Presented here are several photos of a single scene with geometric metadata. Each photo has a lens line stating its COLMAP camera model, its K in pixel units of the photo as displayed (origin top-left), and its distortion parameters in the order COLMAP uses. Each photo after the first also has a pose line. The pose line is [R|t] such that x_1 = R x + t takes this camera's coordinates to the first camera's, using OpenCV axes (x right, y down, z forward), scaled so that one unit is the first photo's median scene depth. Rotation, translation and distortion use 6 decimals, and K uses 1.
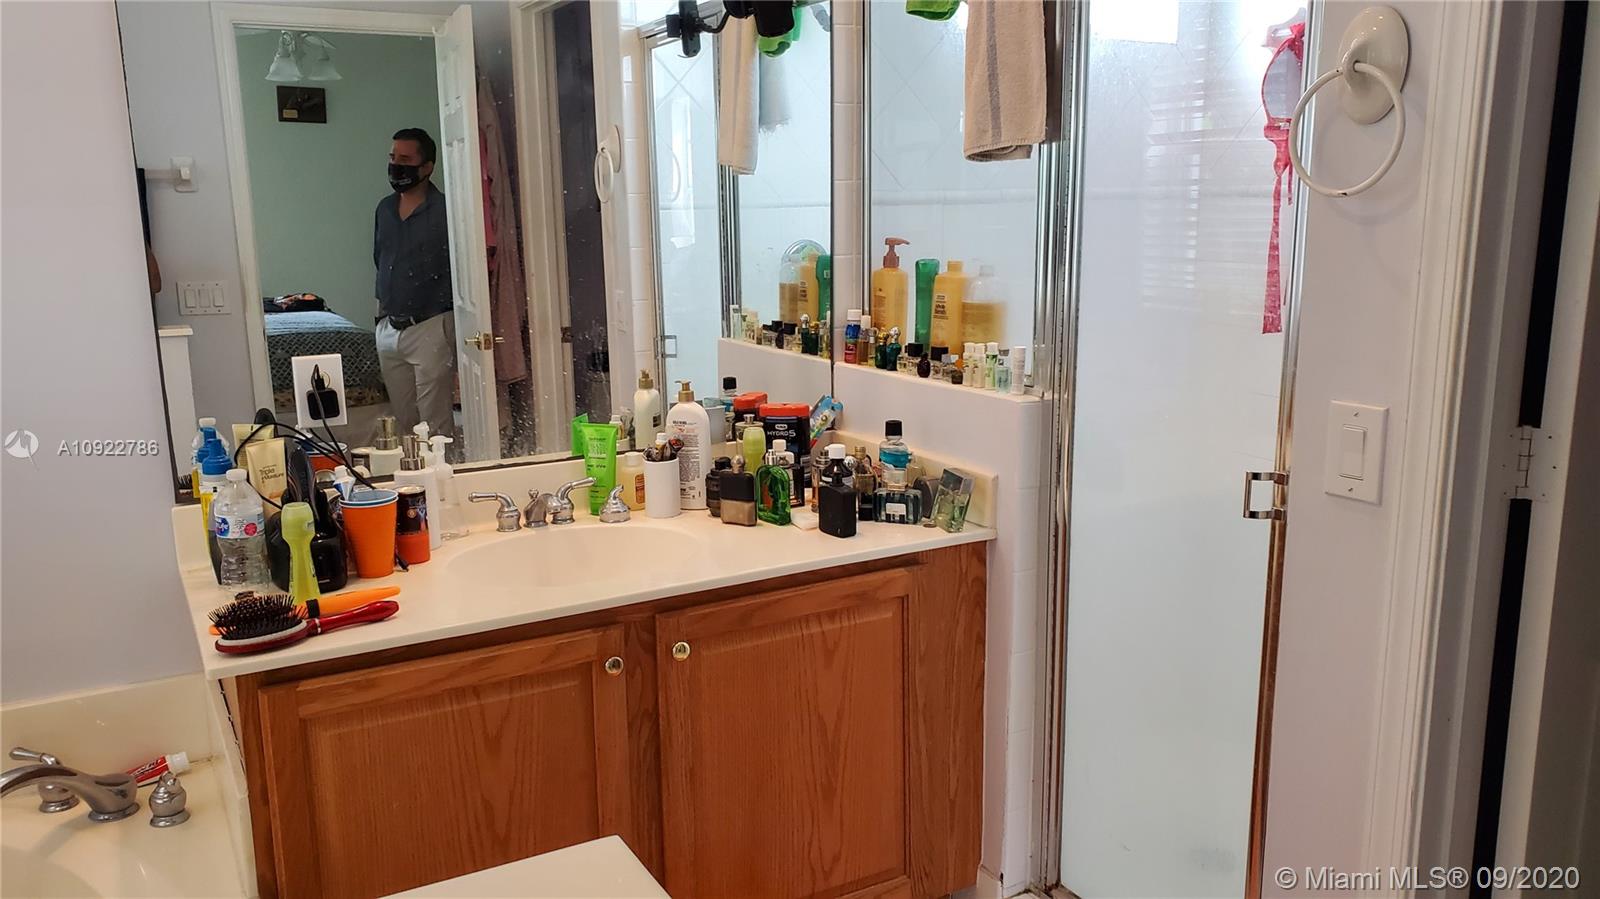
lens RADIAL K [[1254.6, 0, 828.9], [0, 1254.6, 450.9], [0, 0, 1]] dist [0.042925, -0.059270]
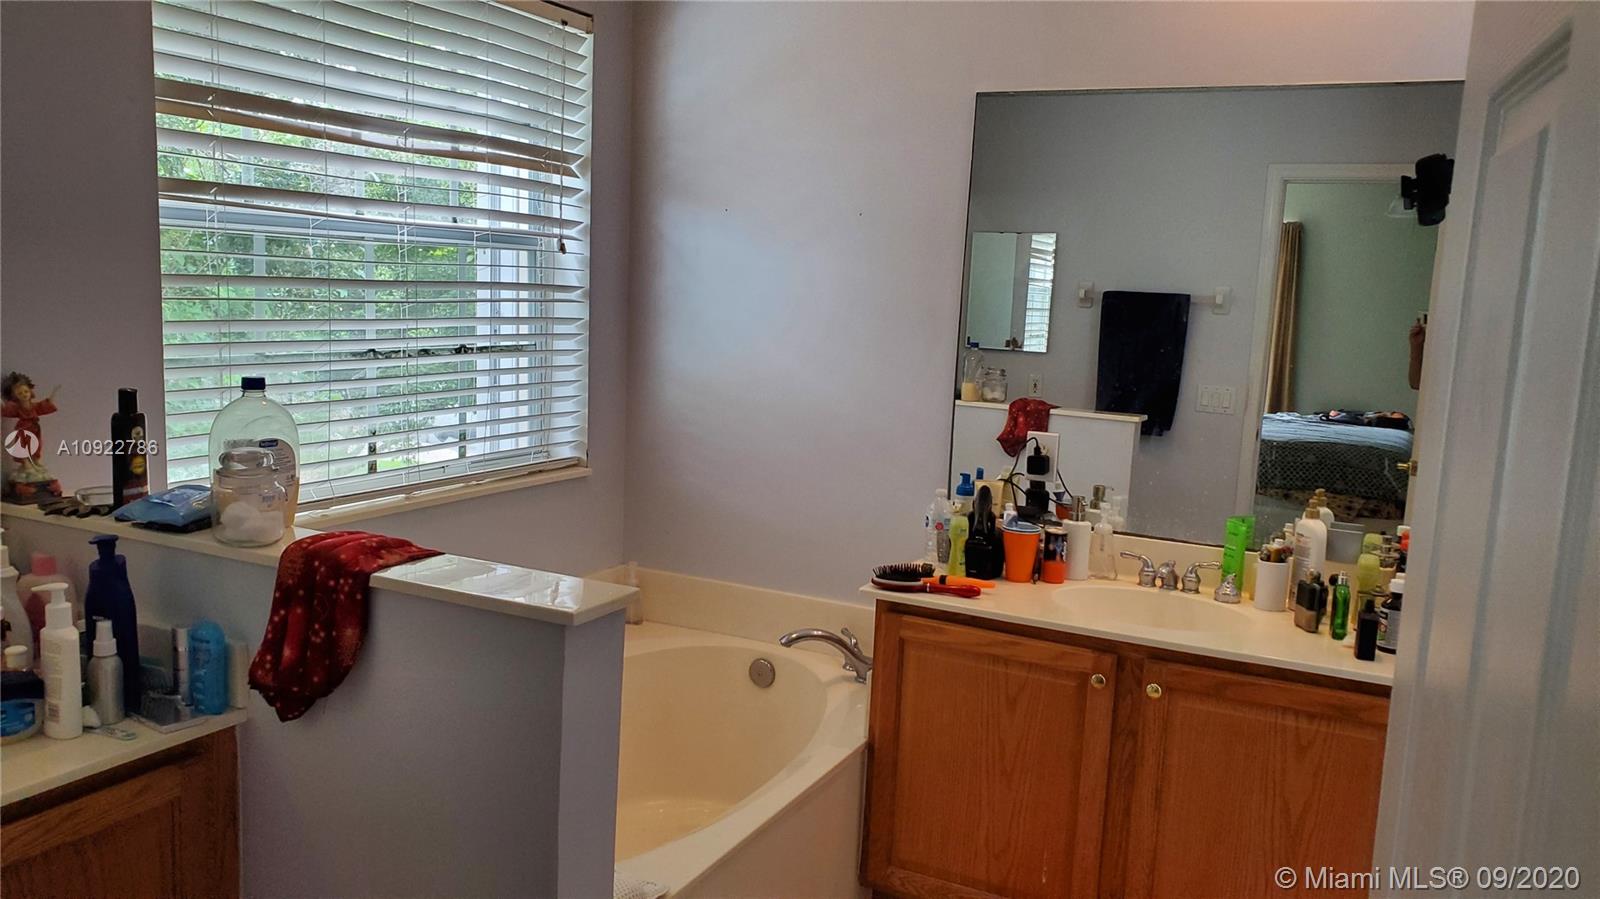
lens RADIAL K [[1254.6, 0, 791.4], [0, 1254.6, 448.6], [0, 0, 1]] dist [0.042925, -0.059270]
pose [[0.554510, 0.151326, -0.818302, 0.671261], [-0.224577, 0.974055, 0.027947, -0.033719], [0.801301, 0.168275, 0.574108, -0.078221]]
